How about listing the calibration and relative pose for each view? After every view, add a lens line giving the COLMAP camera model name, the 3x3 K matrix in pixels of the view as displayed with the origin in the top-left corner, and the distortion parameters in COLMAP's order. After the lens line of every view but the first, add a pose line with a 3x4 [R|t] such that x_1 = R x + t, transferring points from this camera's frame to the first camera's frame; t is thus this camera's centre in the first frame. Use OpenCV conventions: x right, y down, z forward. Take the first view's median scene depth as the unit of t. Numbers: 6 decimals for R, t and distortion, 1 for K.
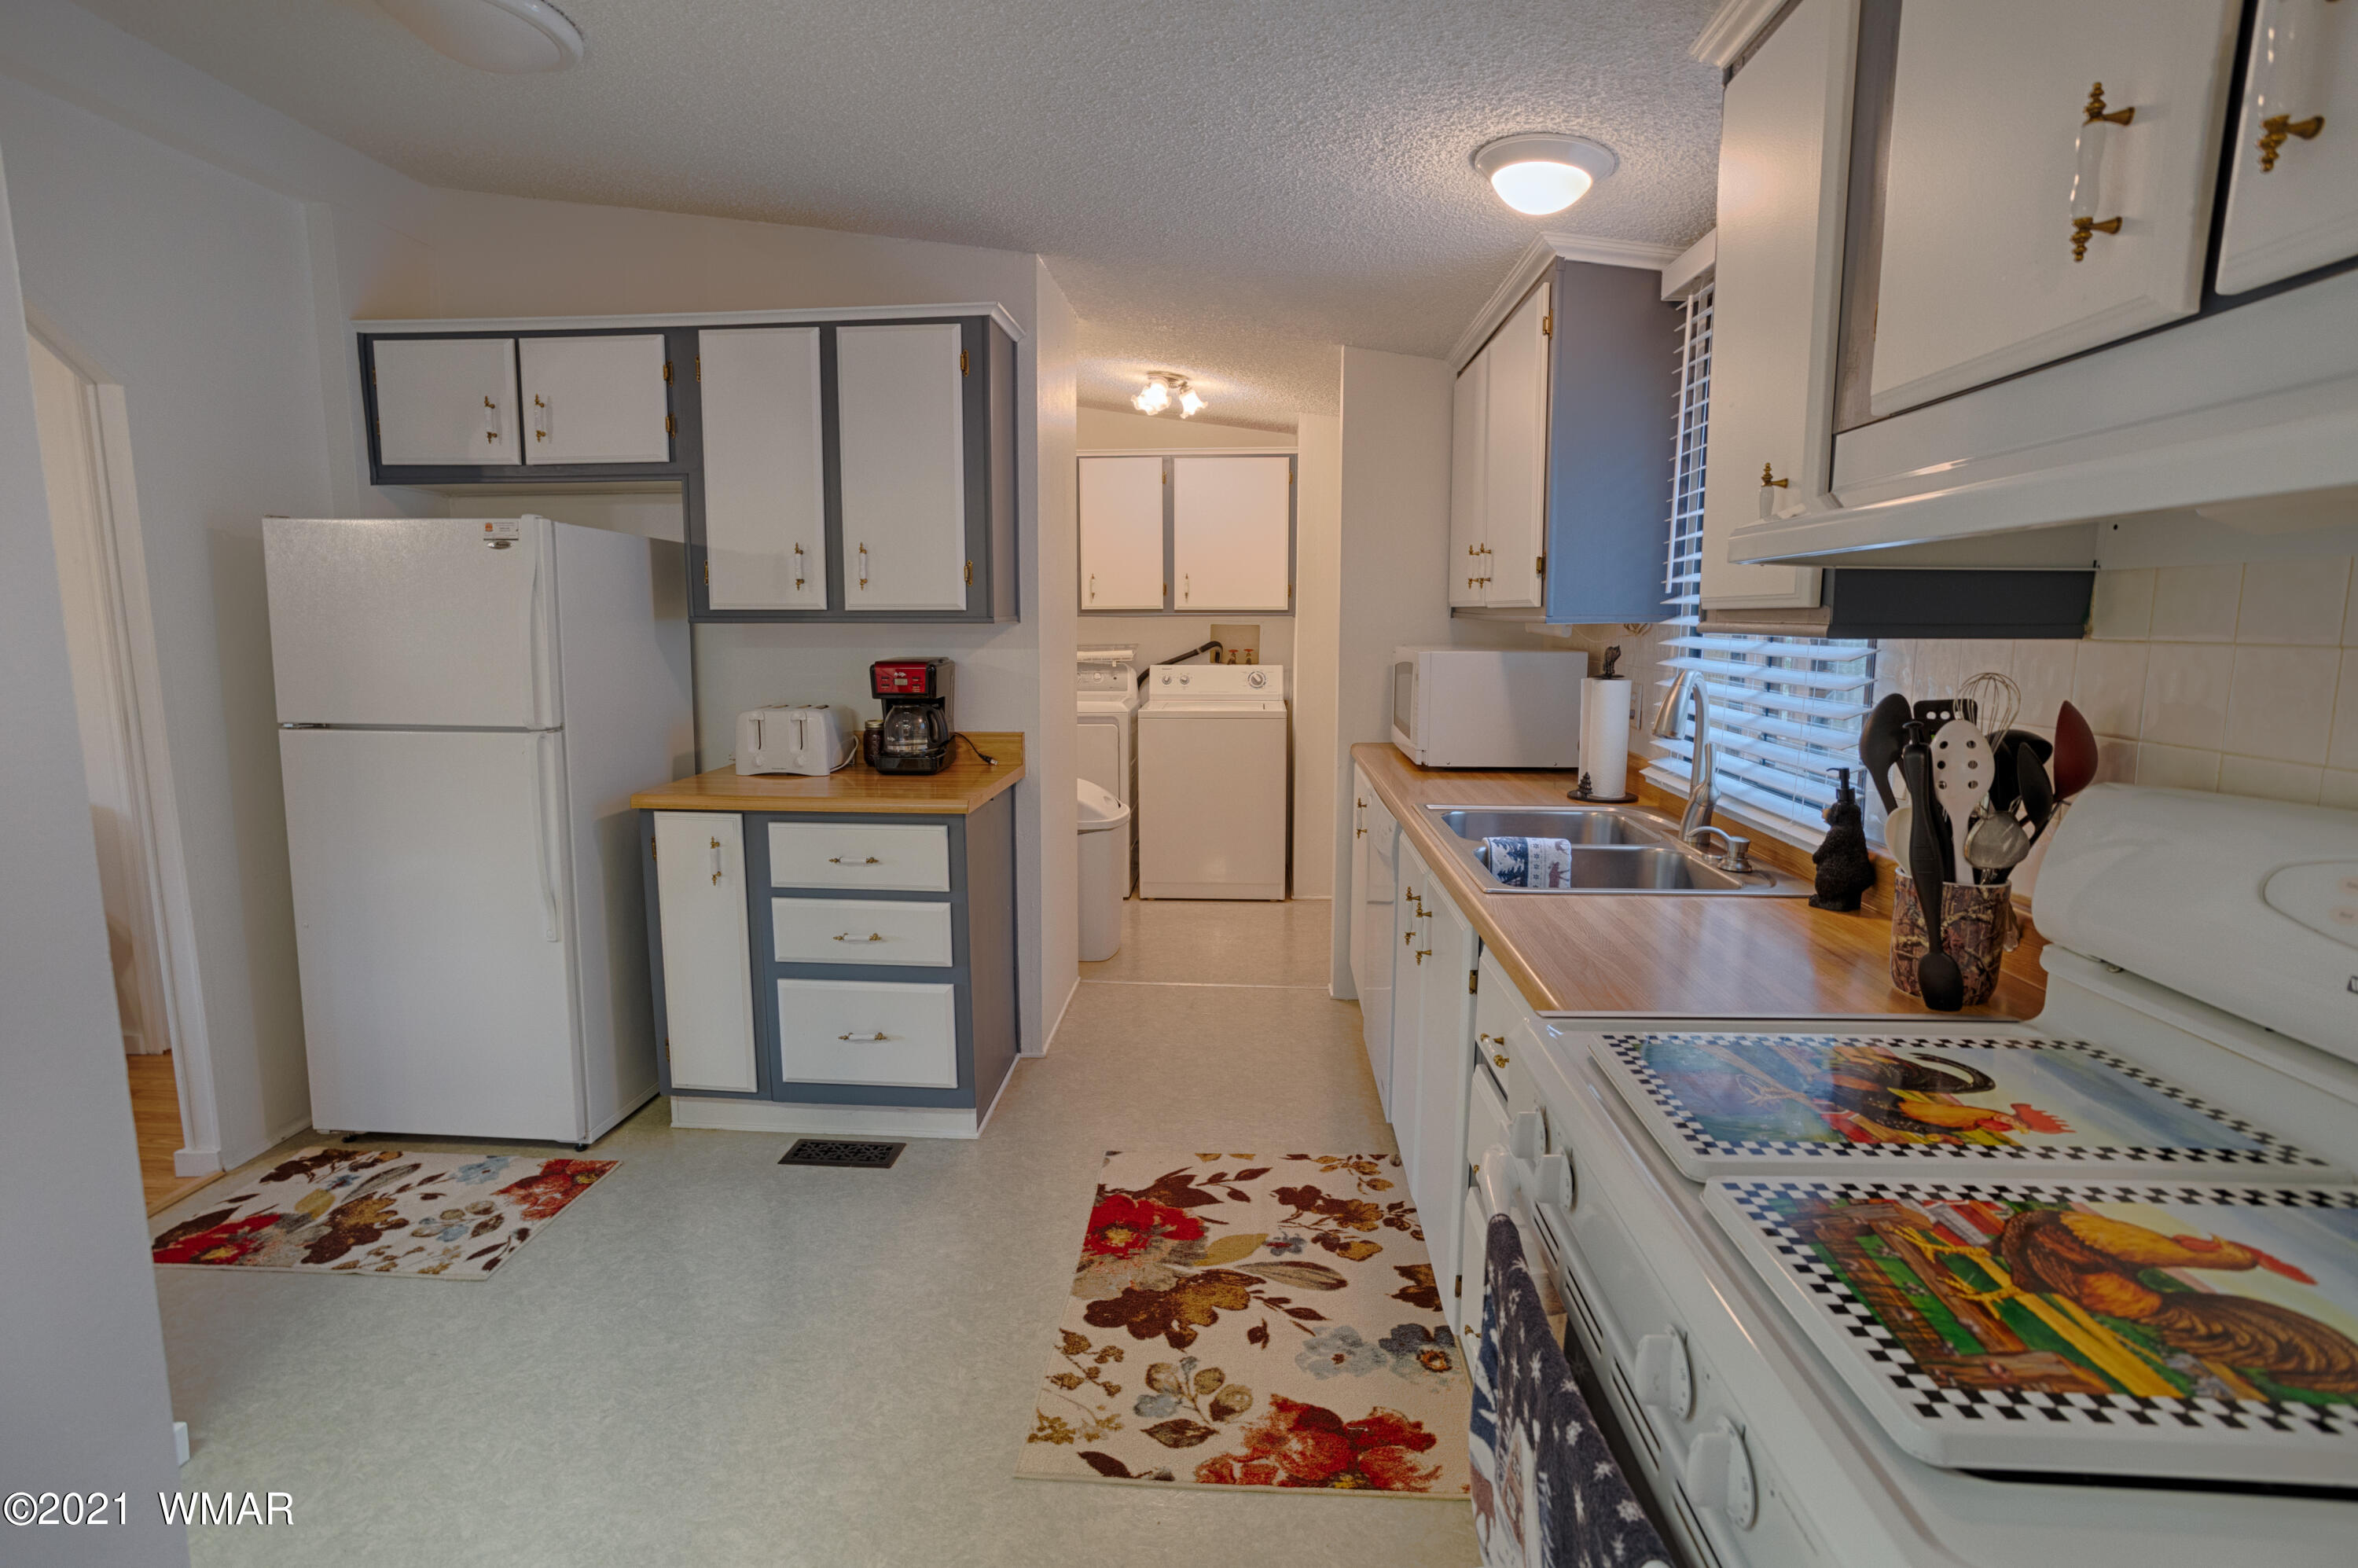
lens RADIAL K [[1141.8, 0, 1174.9], [0, 1141.8, 775.2], [0, 0, 1]] dist [-0.024539, 0.009924]
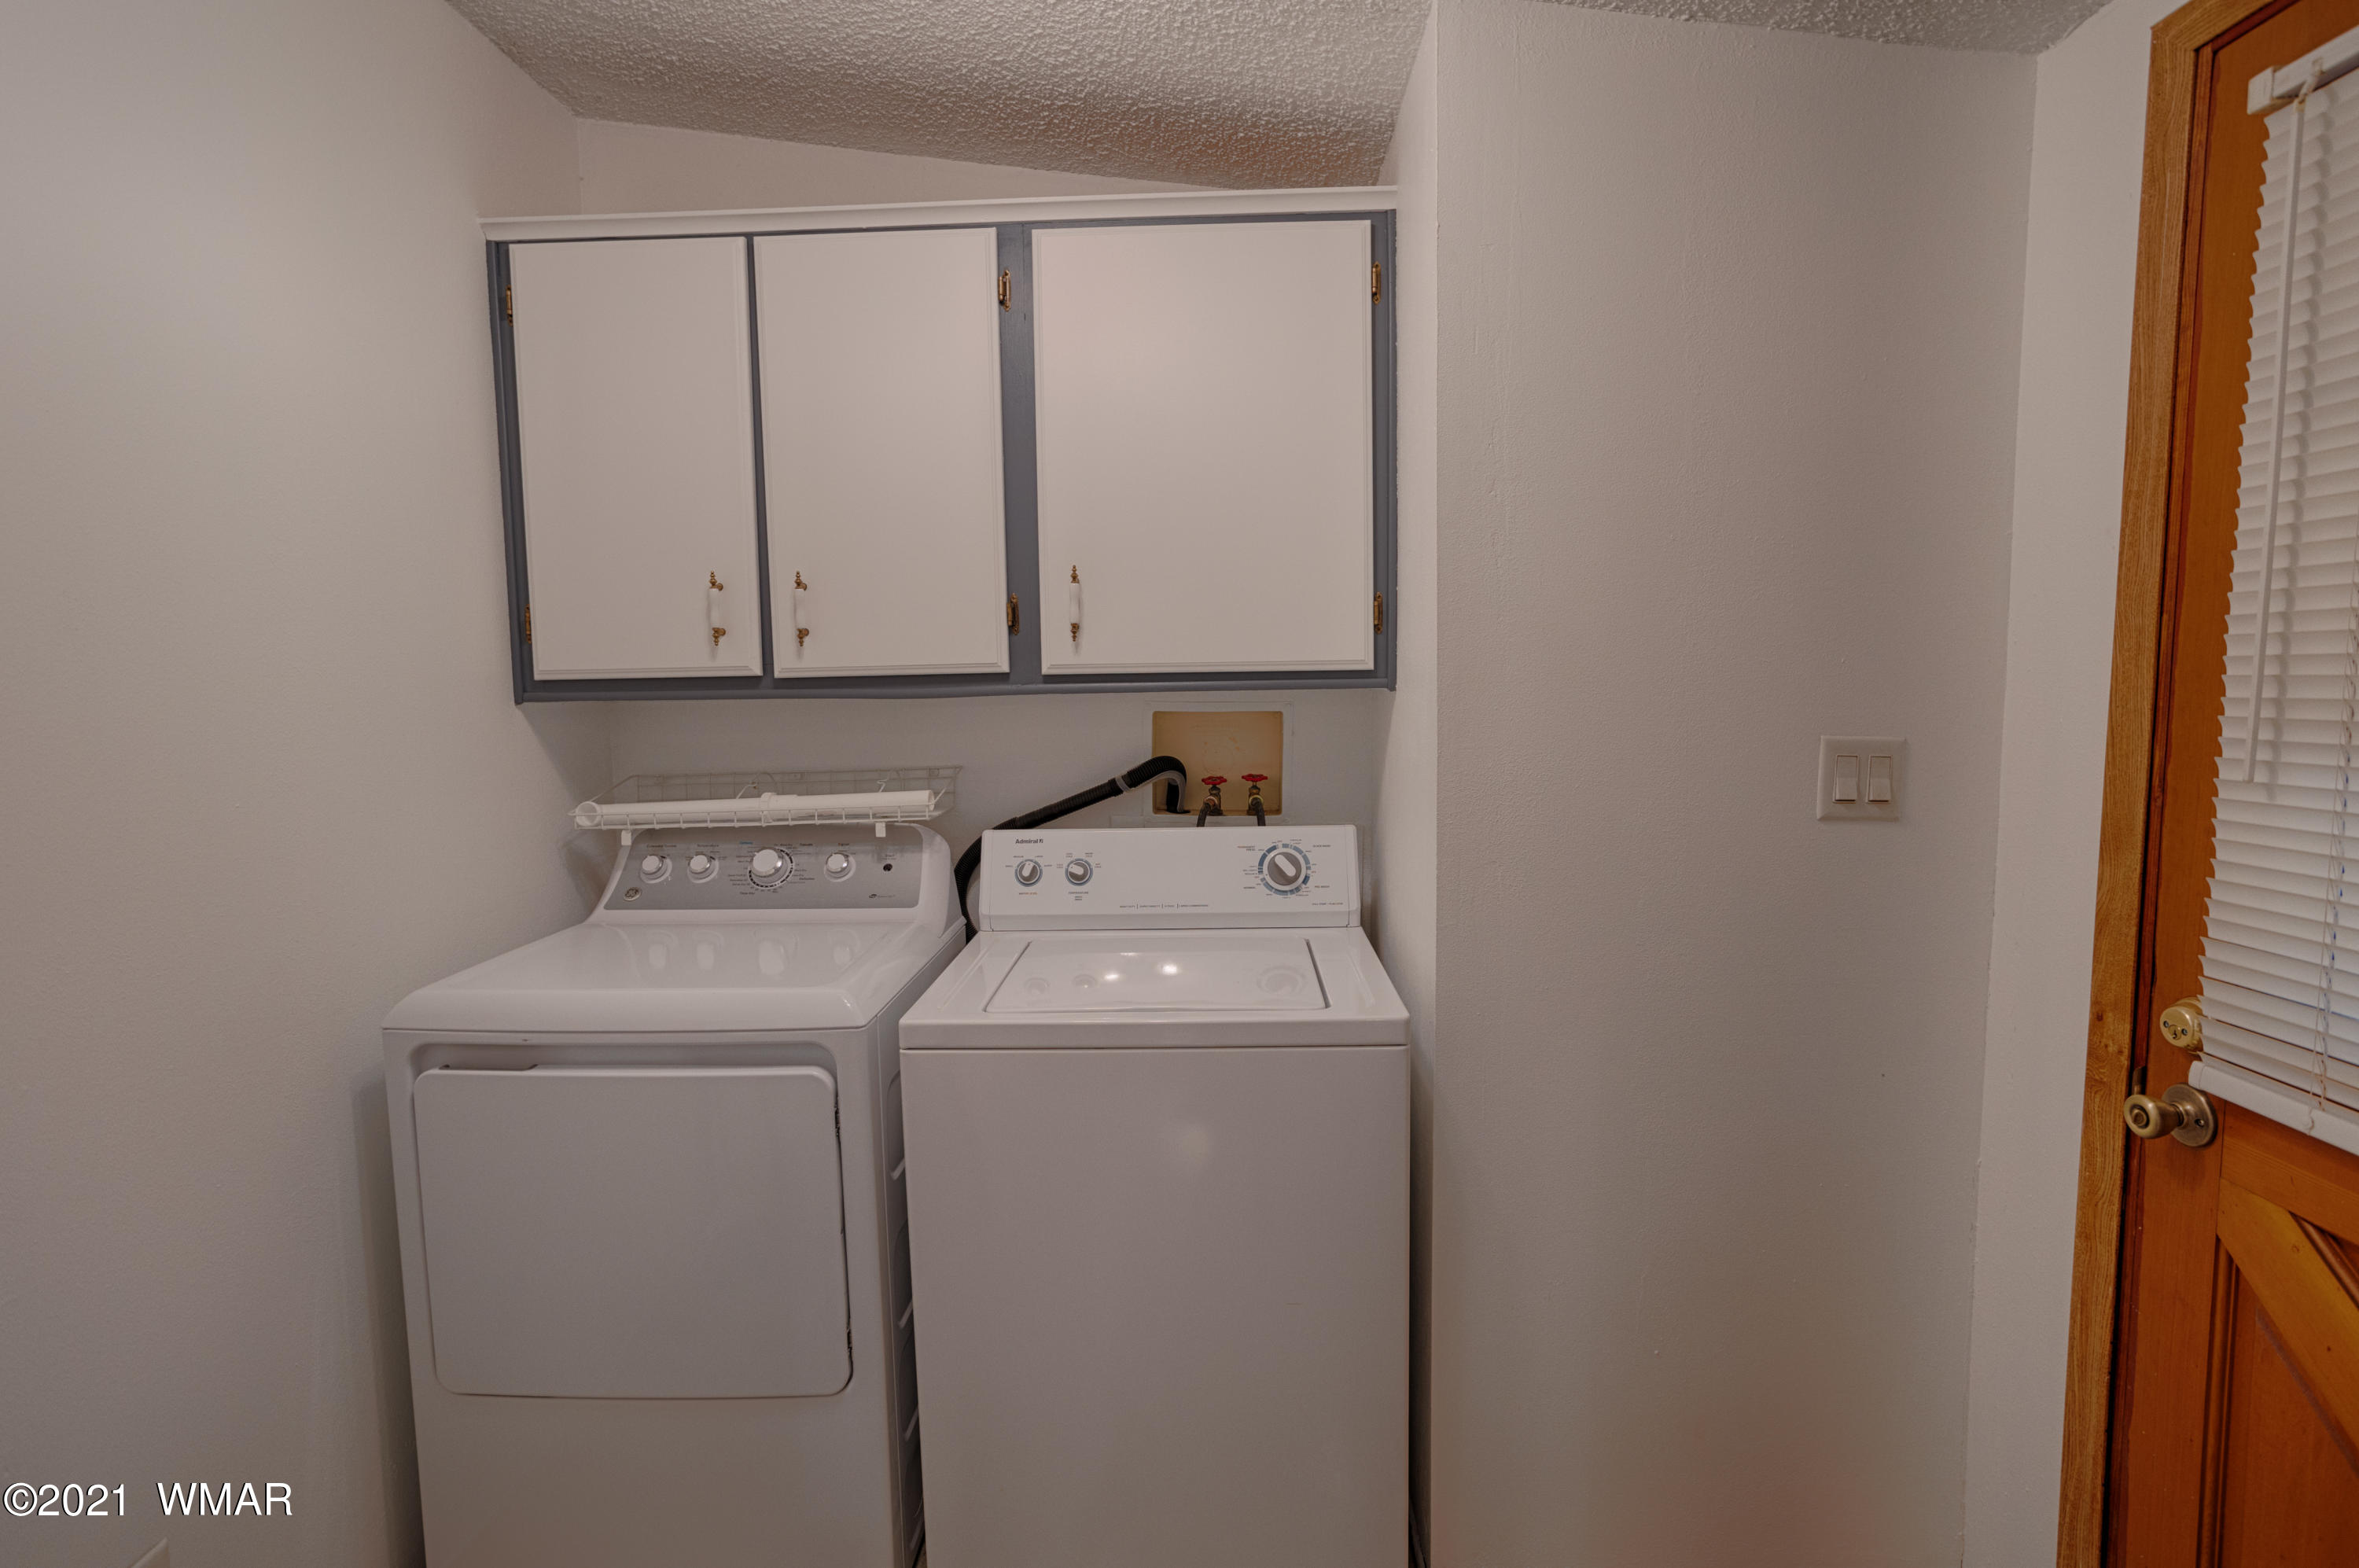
lens RADIAL K [[1142.4, 0, 1177.2], [0, 1142.4, 783.5], [0, 0, 1]] dist [-0.024539, 0.009924]
pose [[0.999055, -0.020582, 0.038273, 0.025727], [0.022477, 0.998507, -0.049783, -0.092728], [-0.037191, 0.050596, 0.998026, 0.645425]]
